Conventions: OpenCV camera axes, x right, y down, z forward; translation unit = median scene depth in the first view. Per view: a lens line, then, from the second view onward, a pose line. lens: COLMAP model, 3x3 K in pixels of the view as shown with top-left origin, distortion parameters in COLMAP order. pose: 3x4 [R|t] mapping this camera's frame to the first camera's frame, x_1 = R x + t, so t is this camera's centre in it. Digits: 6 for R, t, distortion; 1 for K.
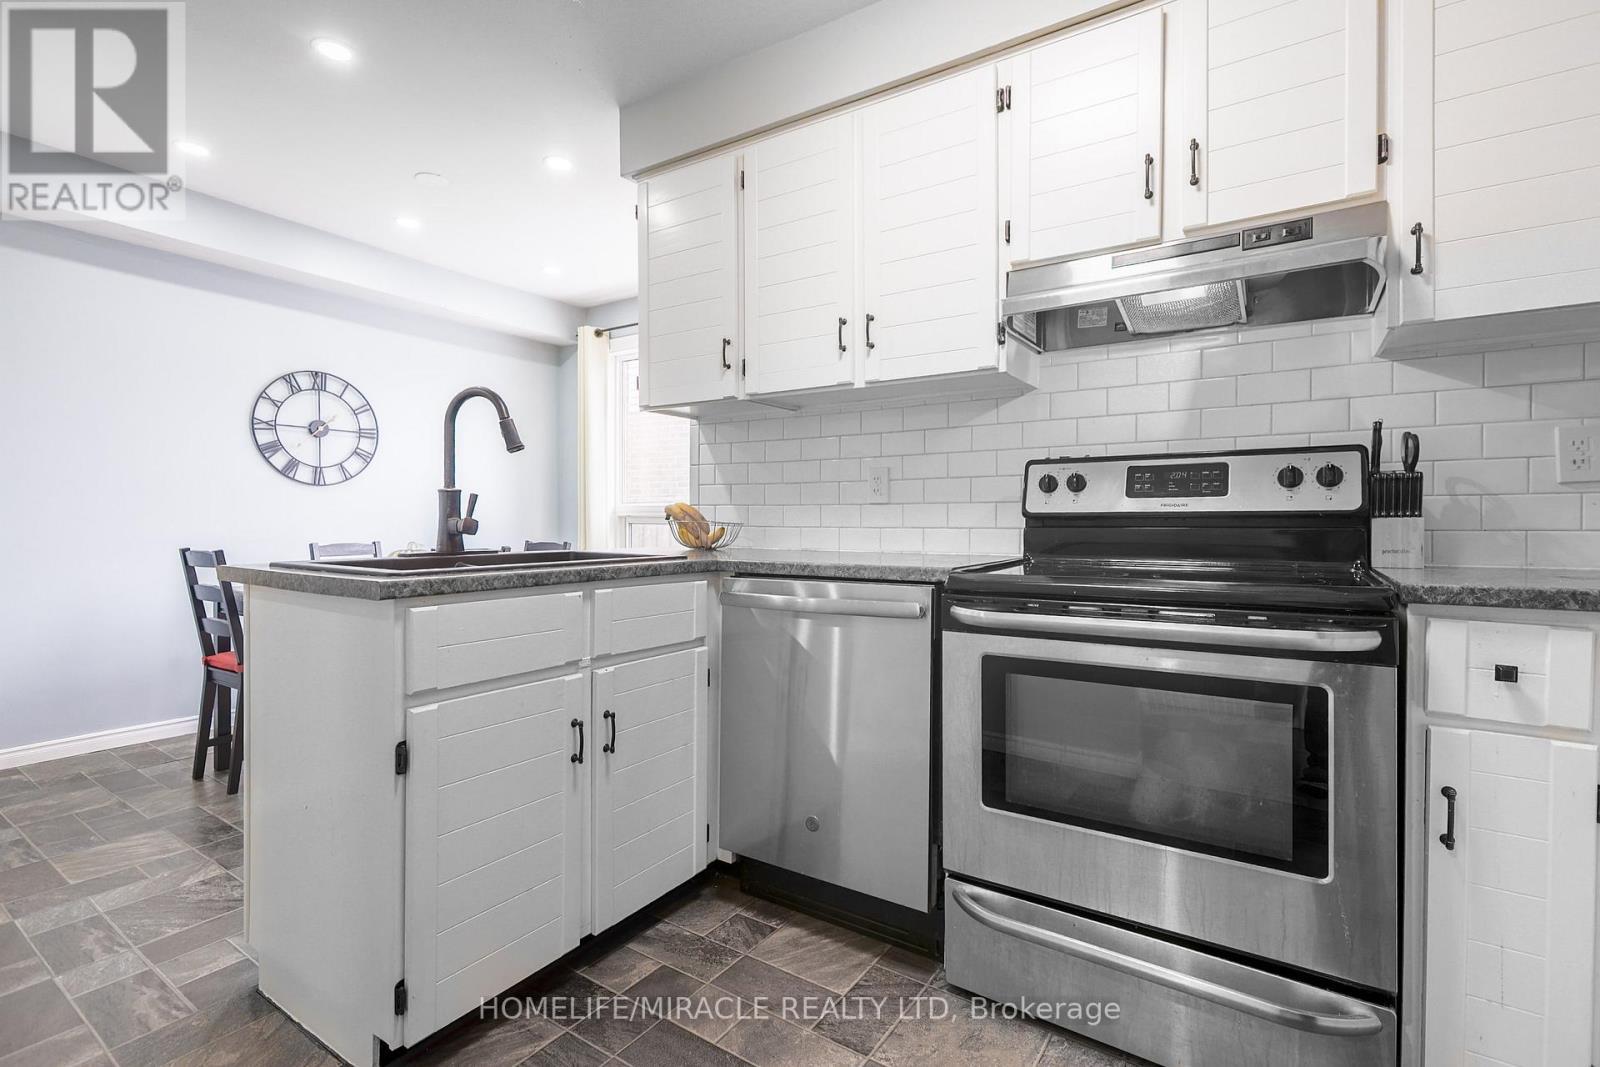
lens RADIAL K [[736.2, 0, 795.5], [0, 736.2, 523.5], [0, 0, 1]] dist [-0.000224, 0.000365]
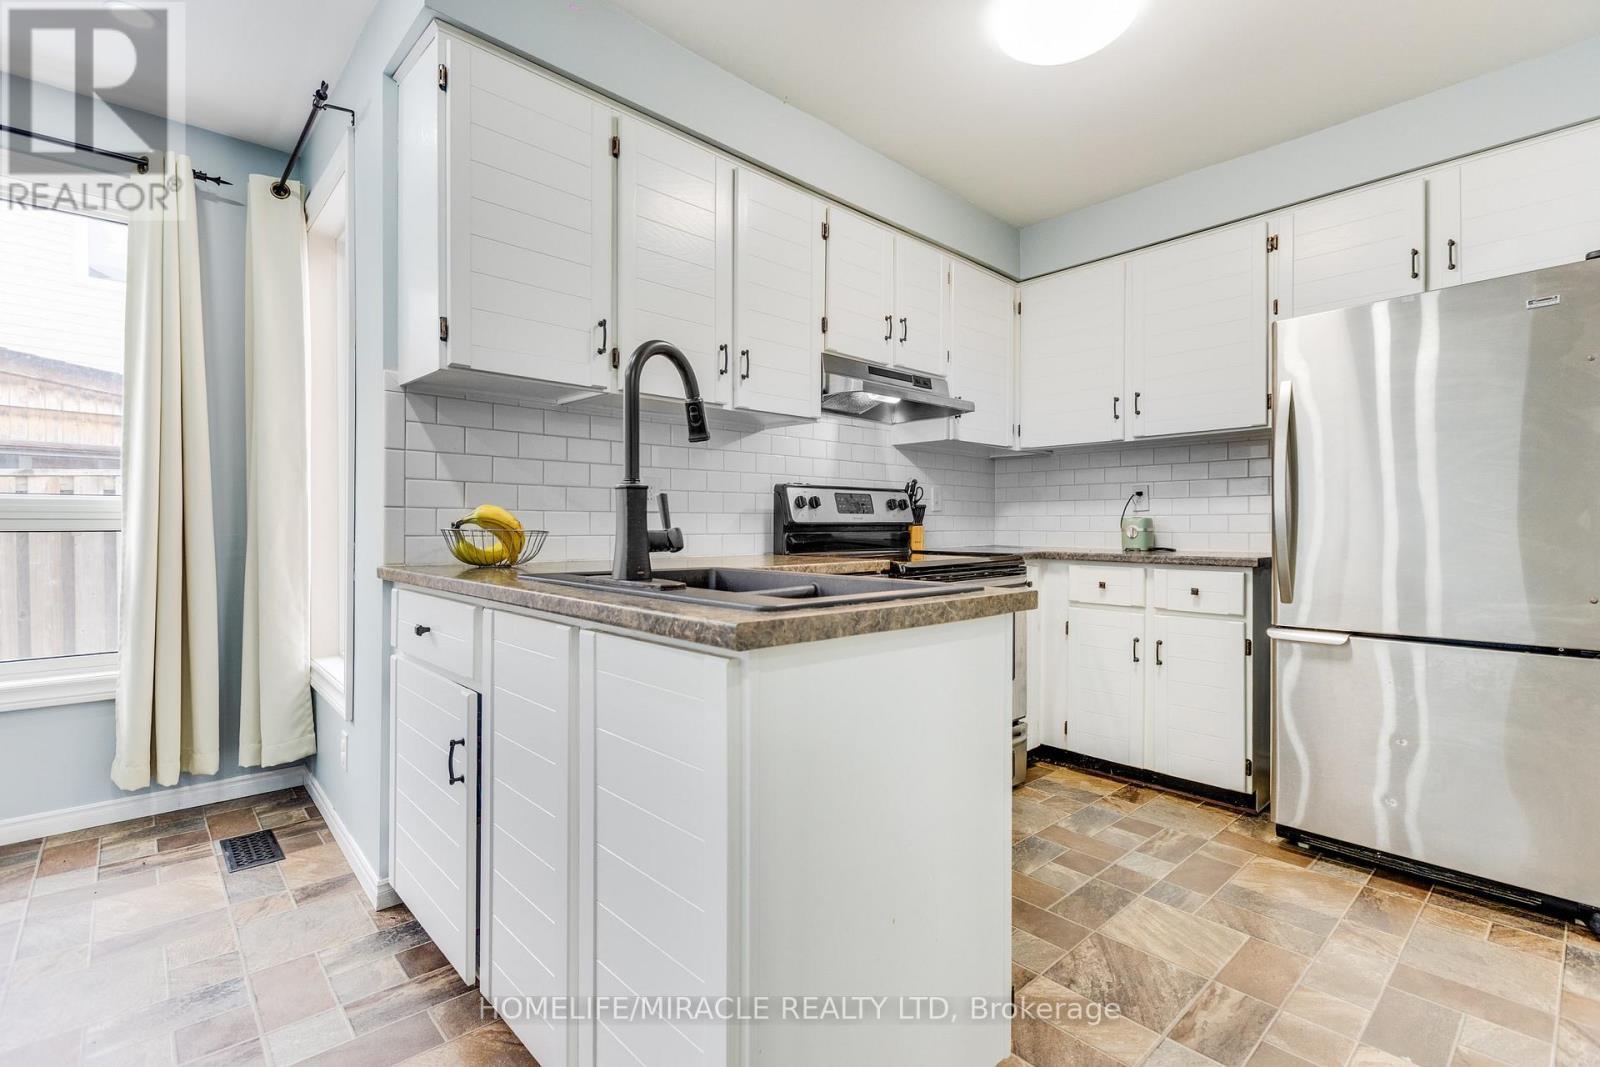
lens RADIAL K [[734.3, 0, 772.5], [0, 734.3, 507.5], [0, 0, 1]] dist [-0.003313, -0.000665]
pose [[0.264140, 0.022007, 0.964233, -0.922442], [0.001679, 0.999728, -0.023277, -0.009288], [-0.964483, 0.007767, 0.264031, 0.604199]]
